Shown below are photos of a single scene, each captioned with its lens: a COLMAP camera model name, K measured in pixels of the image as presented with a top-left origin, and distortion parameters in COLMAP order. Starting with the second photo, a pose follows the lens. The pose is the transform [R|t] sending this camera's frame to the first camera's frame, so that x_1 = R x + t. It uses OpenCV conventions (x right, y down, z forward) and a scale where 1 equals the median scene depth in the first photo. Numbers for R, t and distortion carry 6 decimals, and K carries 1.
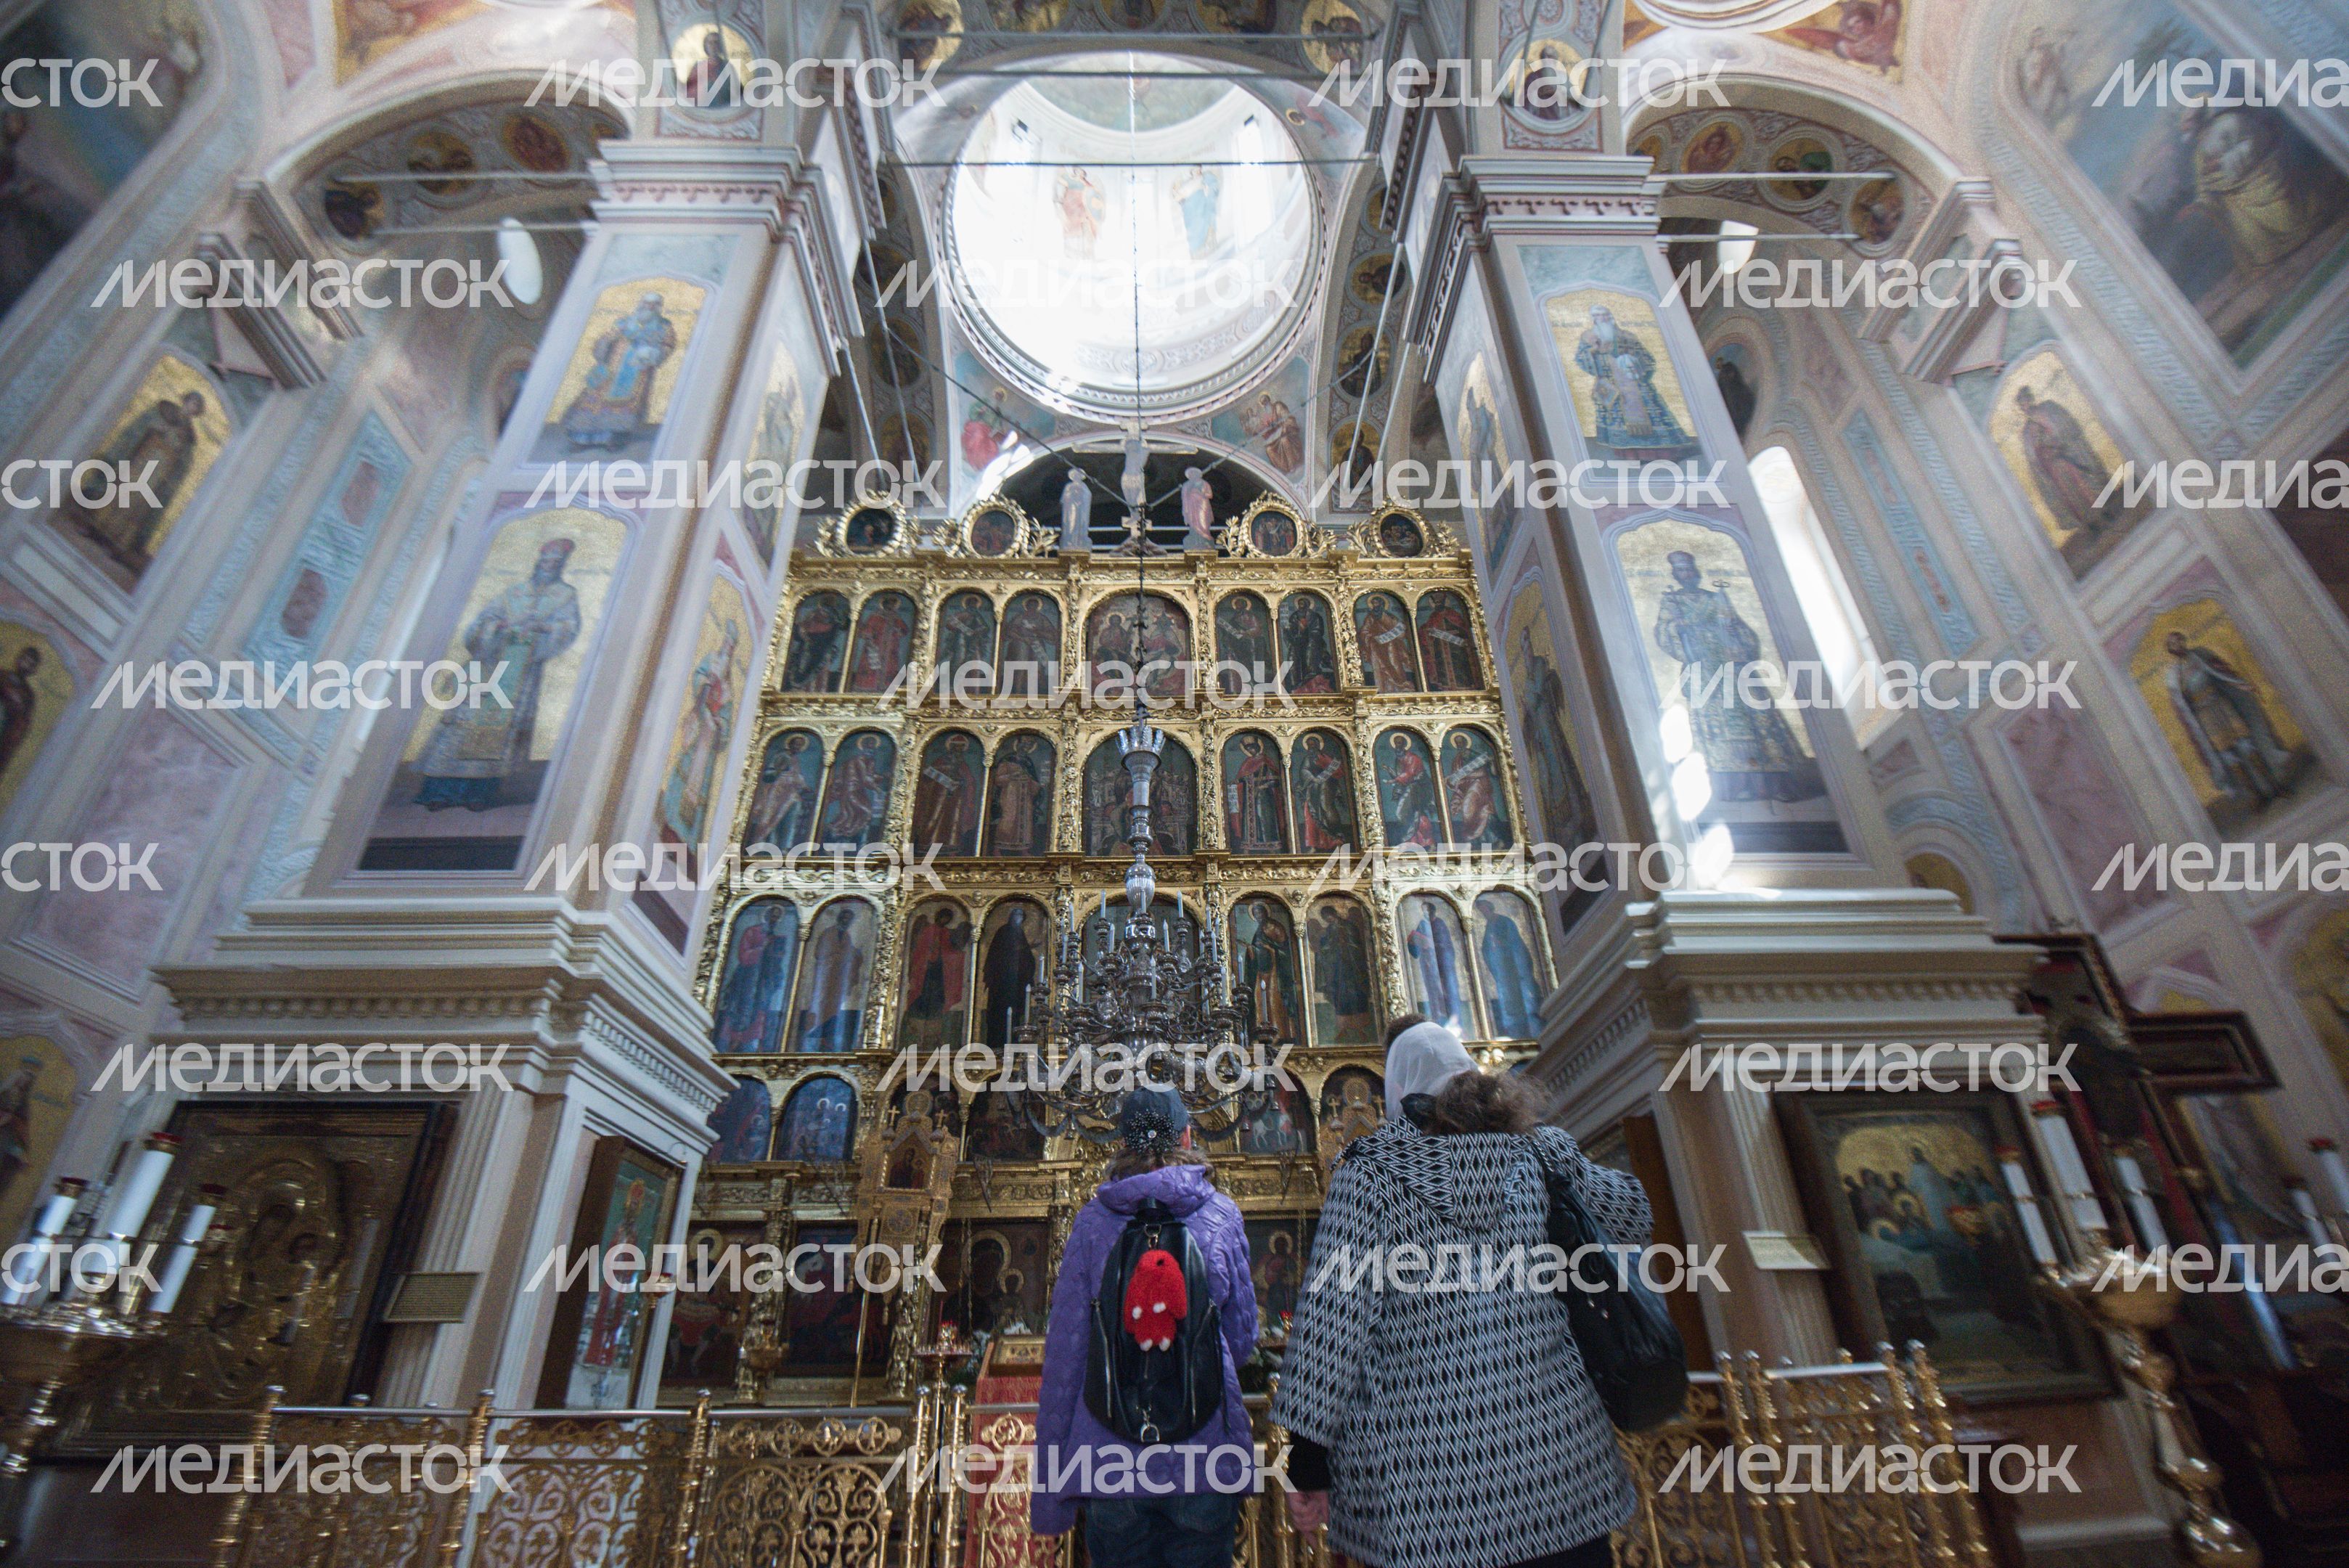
lens RADIAL K [[1072.5, 0, 1204.1], [0, 1072.5, 806.1], [0, 0, 1]] dist [-0.001895, -0.023963]
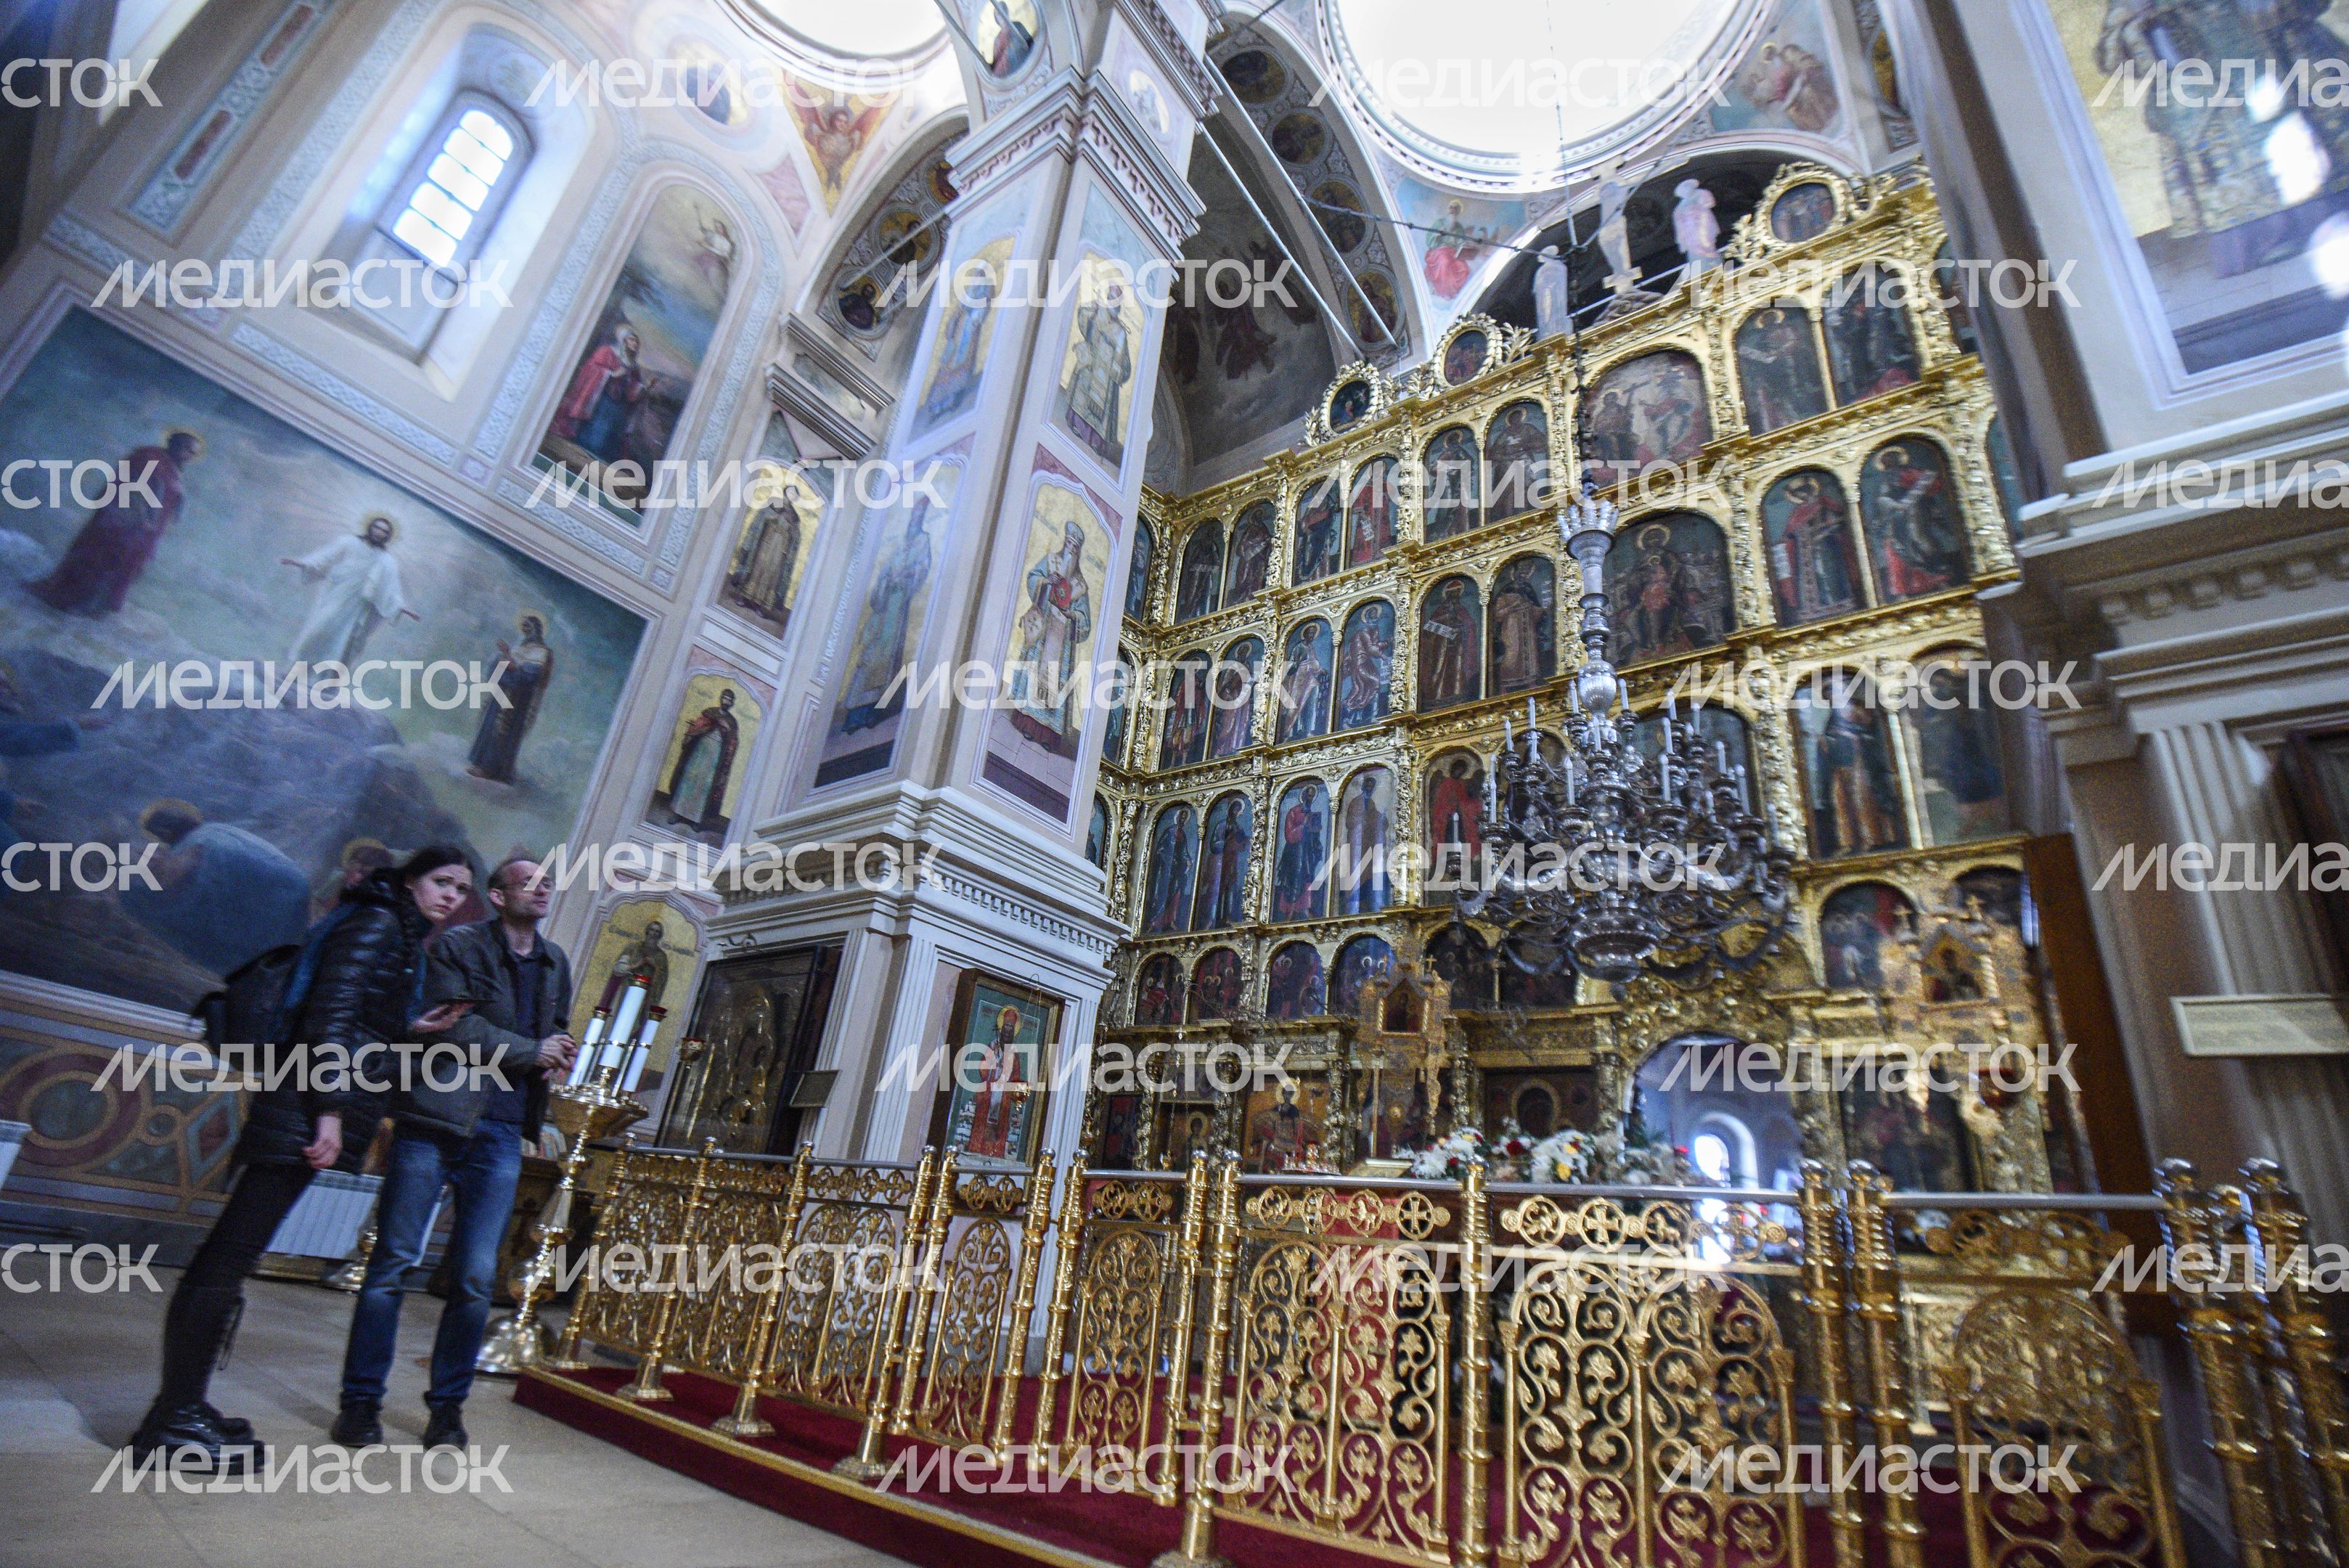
lens RADIAL K [[1068.0, 0, 1201.3], [0, 1068.0, 804.1], [0, 0, 1]] dist [0.012749, -0.043832]
pose [[0.773128, -0.153728, -0.615337, 0.161568], [0.212111, 0.976988, 0.022424, 0.062674], [0.597730, -0.147856, 0.787945, 0.096797]]
